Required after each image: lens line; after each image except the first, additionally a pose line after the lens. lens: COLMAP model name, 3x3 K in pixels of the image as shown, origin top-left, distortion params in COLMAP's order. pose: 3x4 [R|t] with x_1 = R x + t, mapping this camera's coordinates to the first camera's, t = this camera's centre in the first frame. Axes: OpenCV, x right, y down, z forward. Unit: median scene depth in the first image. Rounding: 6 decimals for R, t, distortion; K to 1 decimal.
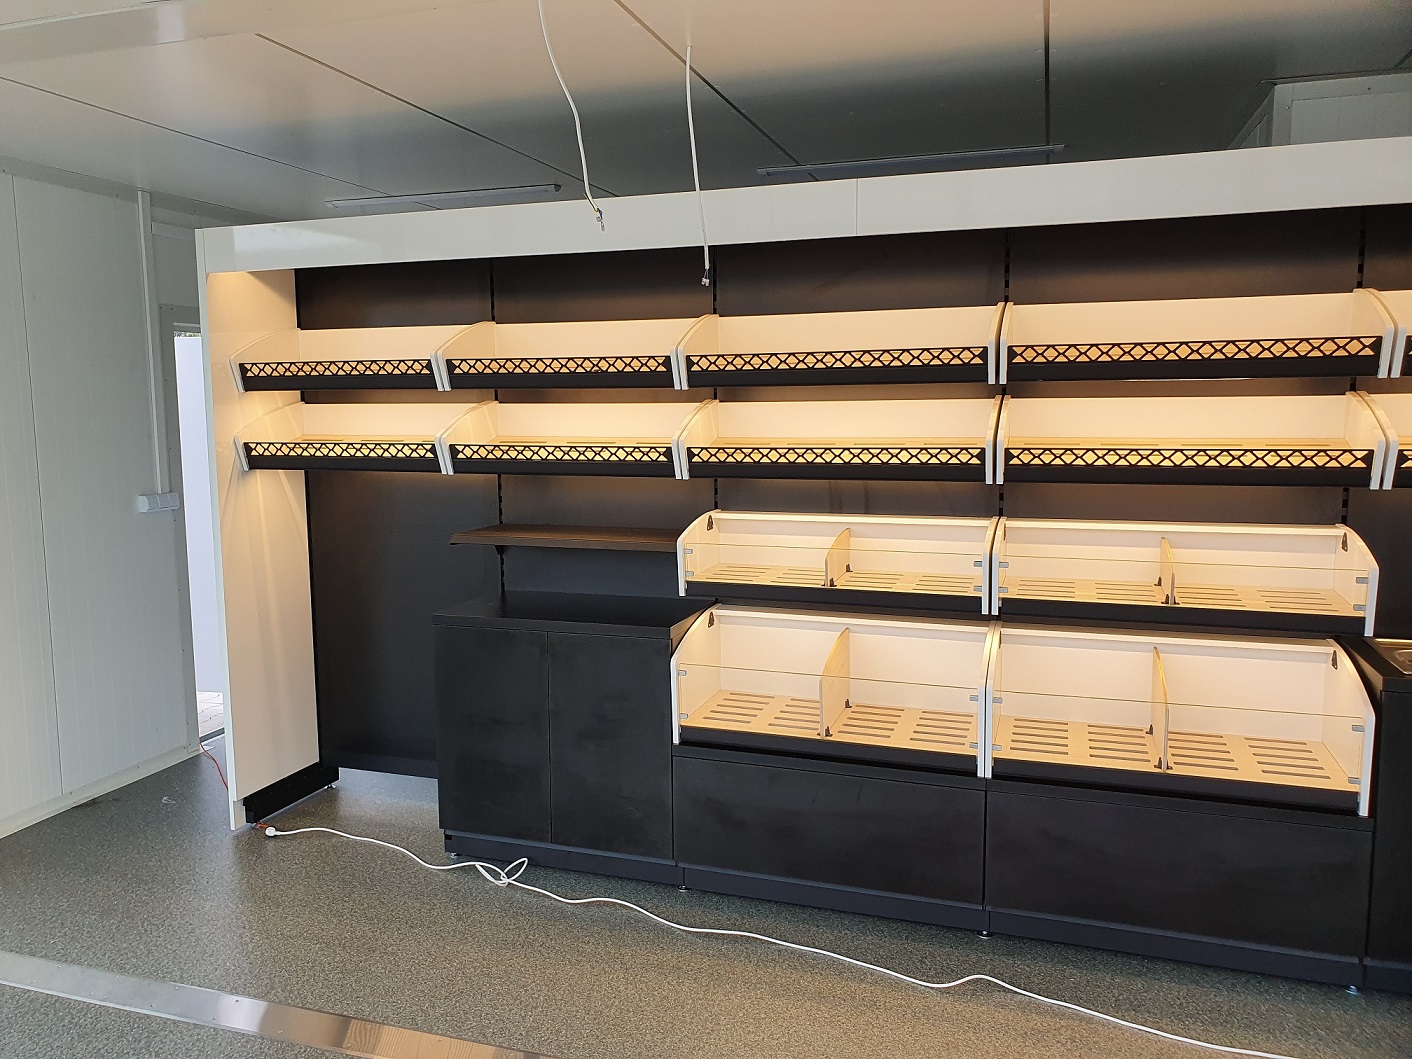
lens RADIAL K [[1062.9, 0, 704.0], [0, 1062.9, 513.3], [0, 0, 1]] dist [0.033815, -0.006589]
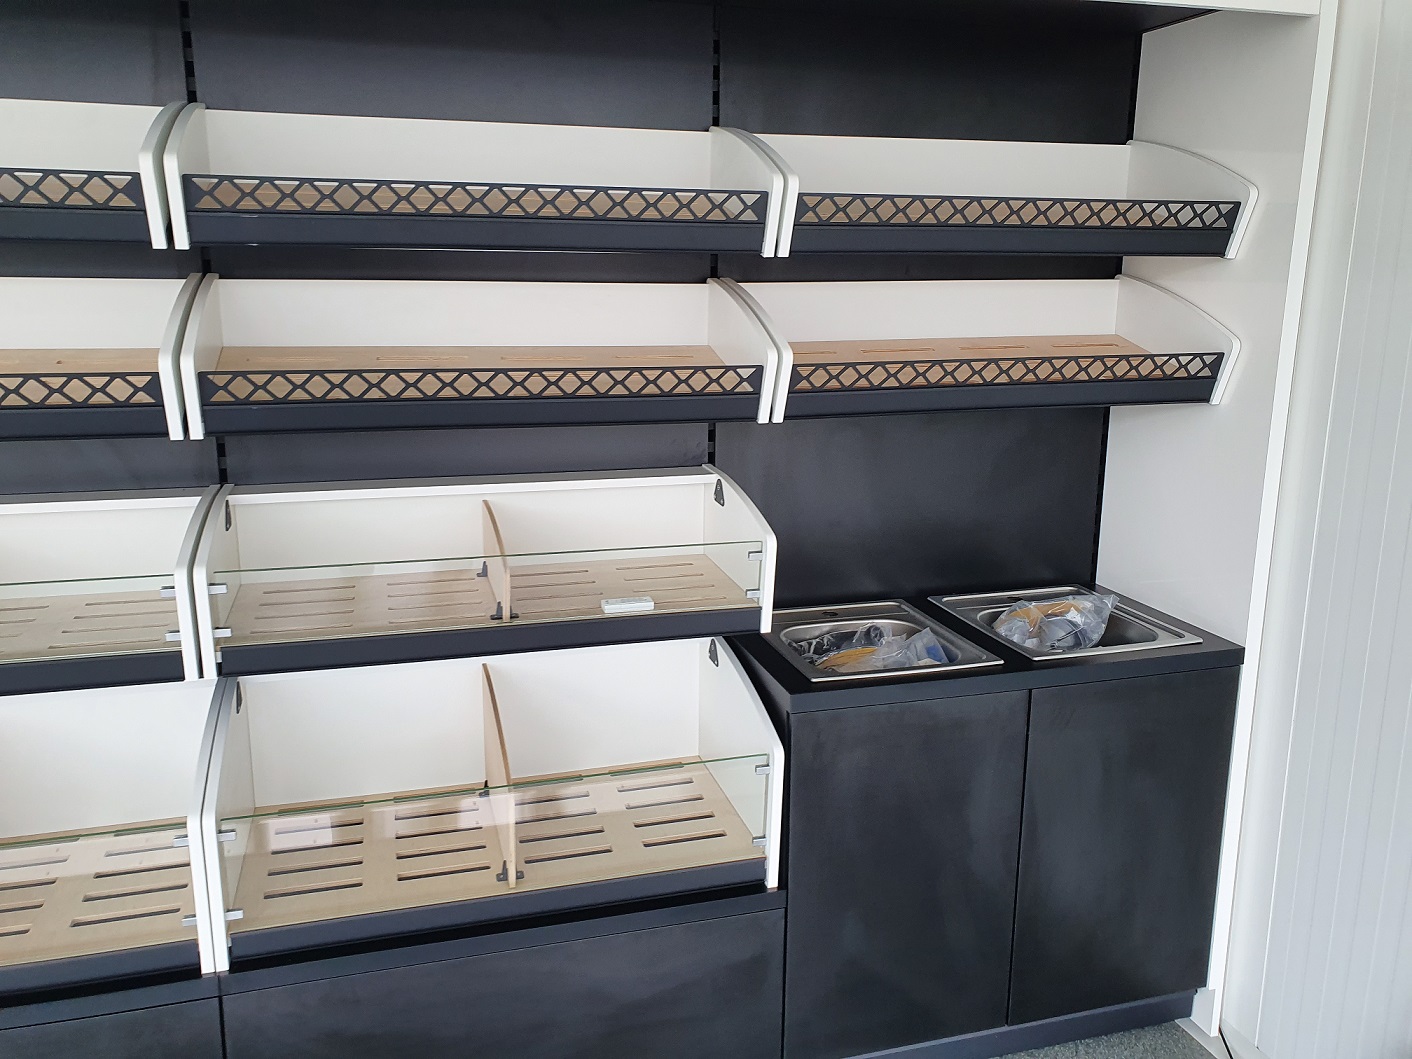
lens RADIAL K [[1135.5, 0, 687.4], [0, 1135.5, 530.9], [0, 0, 1]] dist [0.028892, -0.002839]
pose [[0.828552, -0.098630, 0.551156, 0.135897], [0.052618, 0.993722, 0.098727, -0.021191], [-0.557434, -0.052800, 0.828541, 0.325422]]
